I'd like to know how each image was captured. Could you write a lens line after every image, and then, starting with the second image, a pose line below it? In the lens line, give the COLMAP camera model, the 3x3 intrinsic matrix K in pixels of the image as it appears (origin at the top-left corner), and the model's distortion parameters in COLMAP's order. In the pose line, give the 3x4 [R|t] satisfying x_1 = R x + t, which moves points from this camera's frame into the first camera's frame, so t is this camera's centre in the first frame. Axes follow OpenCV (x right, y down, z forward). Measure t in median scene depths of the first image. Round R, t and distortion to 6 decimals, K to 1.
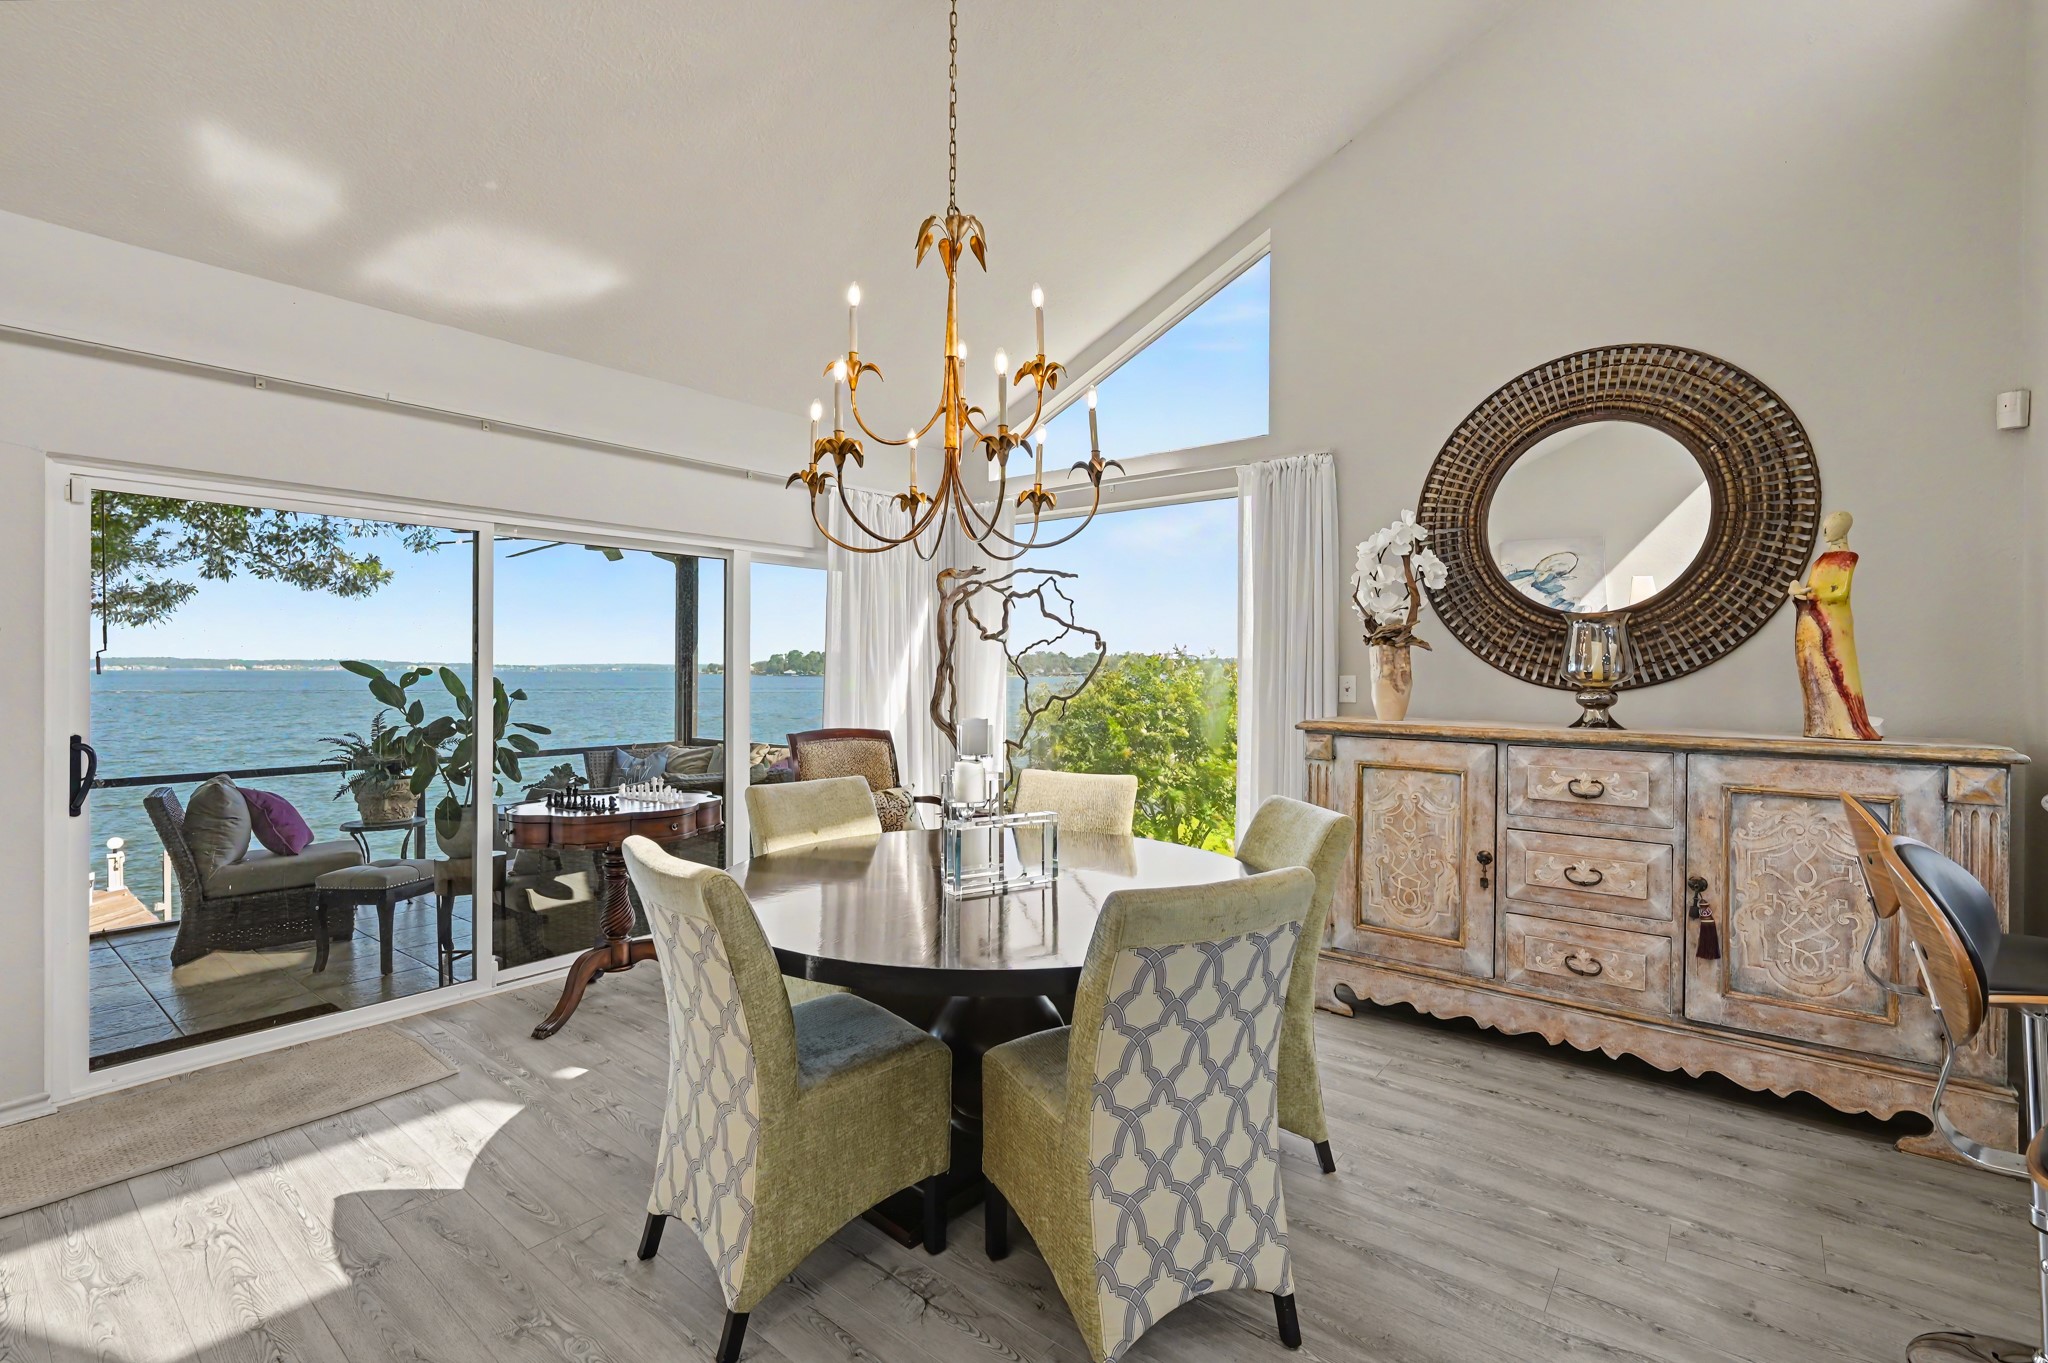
lens RADIAL K [[893.8, 0, 1024.0], [0, 893.8, 681.5], [0, 0, 1]] dist [0.000116, 0.000022]
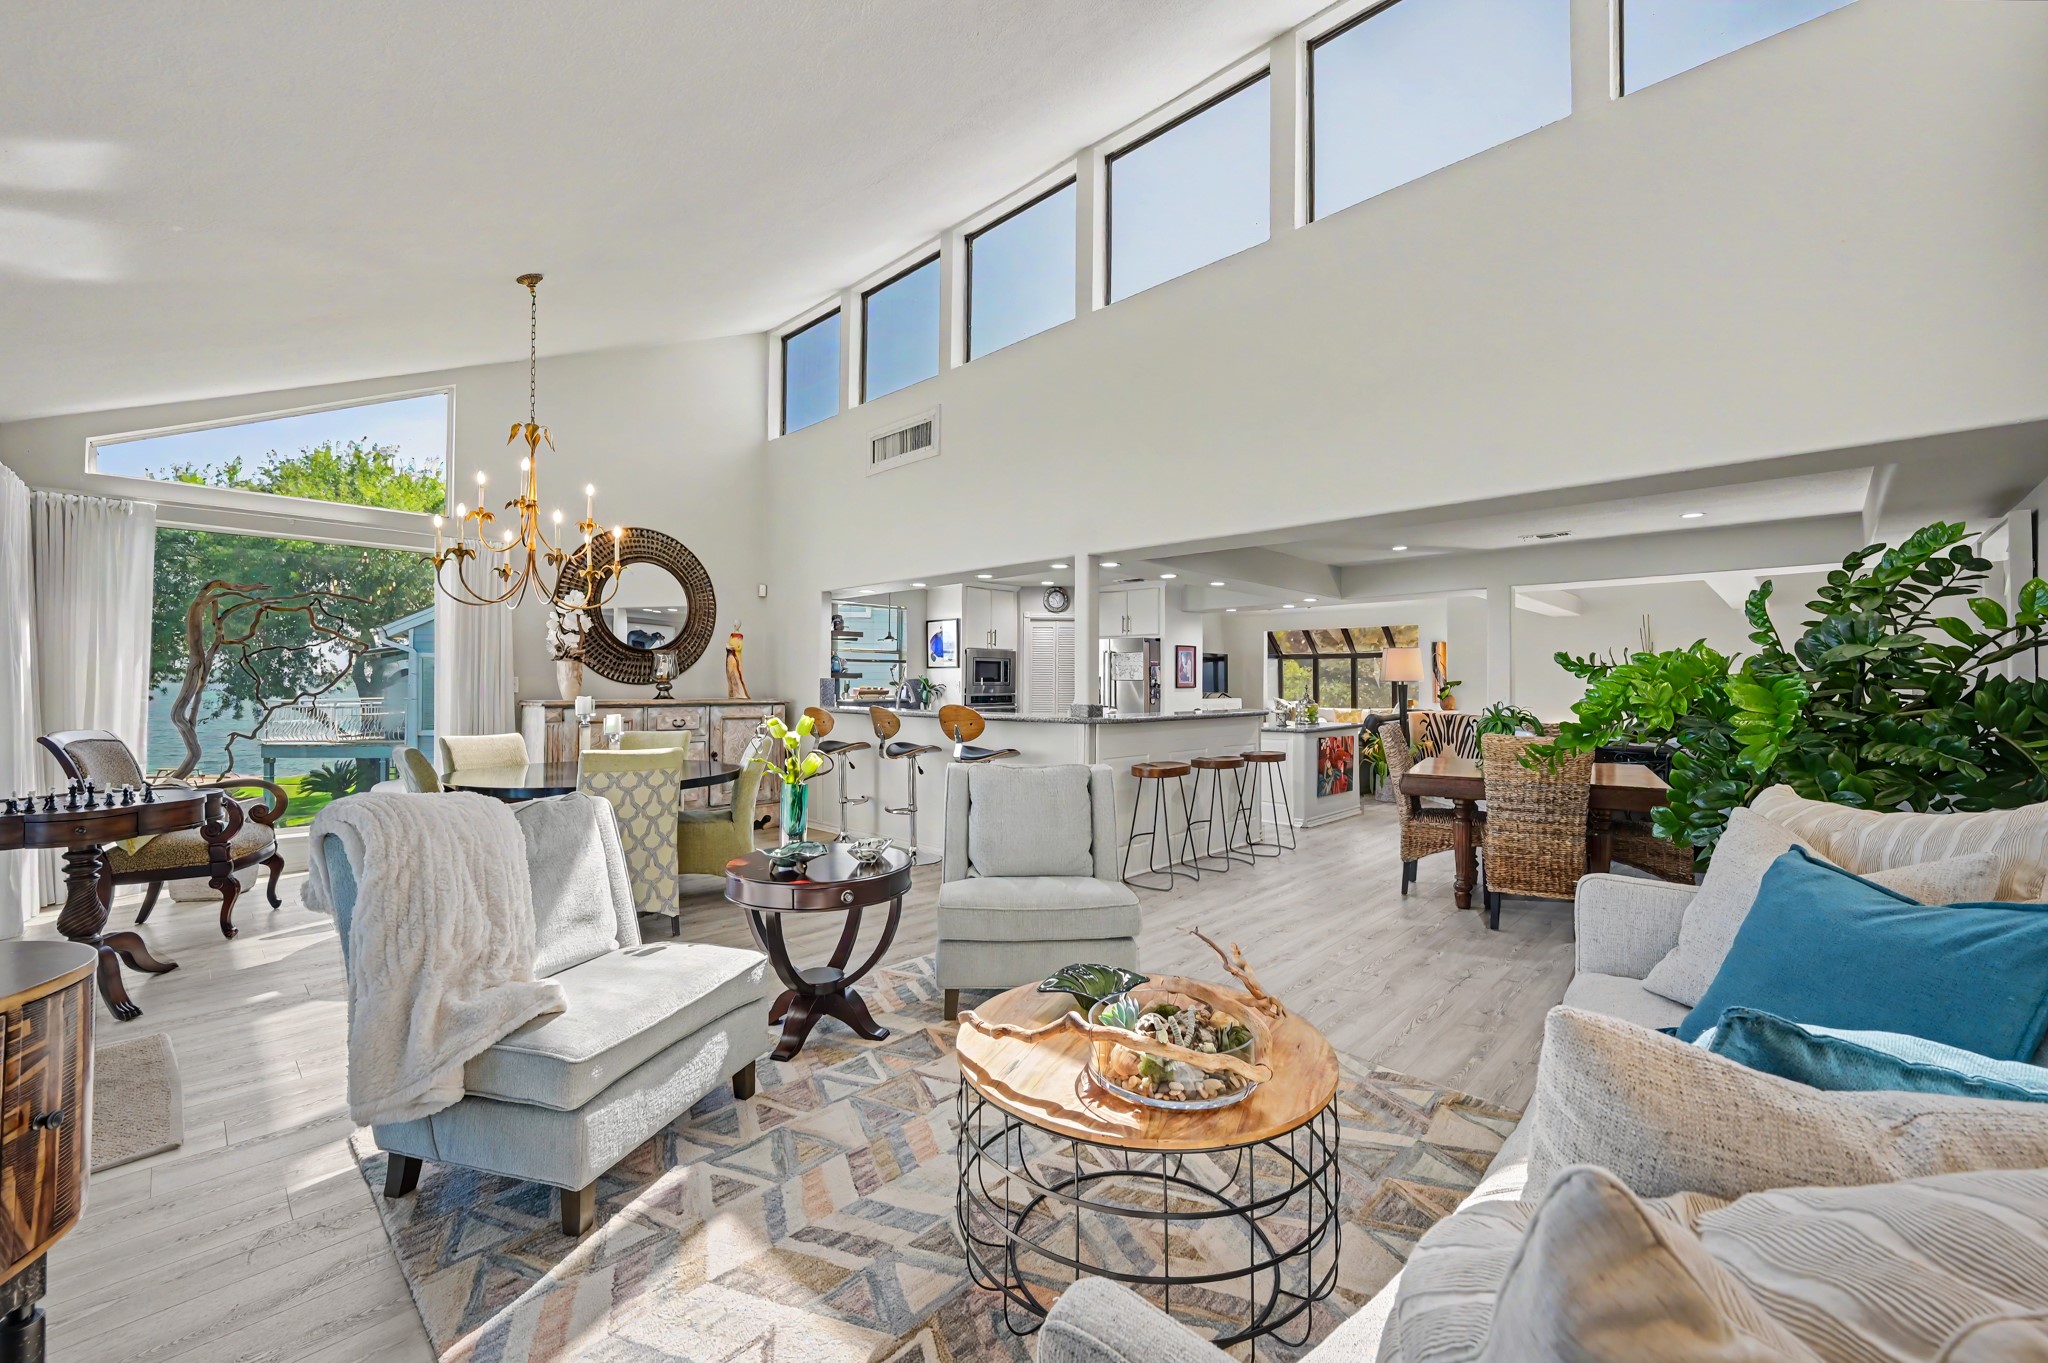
lens RADIAL K [[817.1, 0, 1024.0], [0, 817.1, 681.5], [0, 0, 1]] dist [-0.000201, -0.000007]
pose [[0.089537, 0.000837, 0.995983, -1.534856], [0.012799, 0.999916, -0.001990, 0.024224], [-0.995901, 0.012926, 0.089518, -0.135408]]
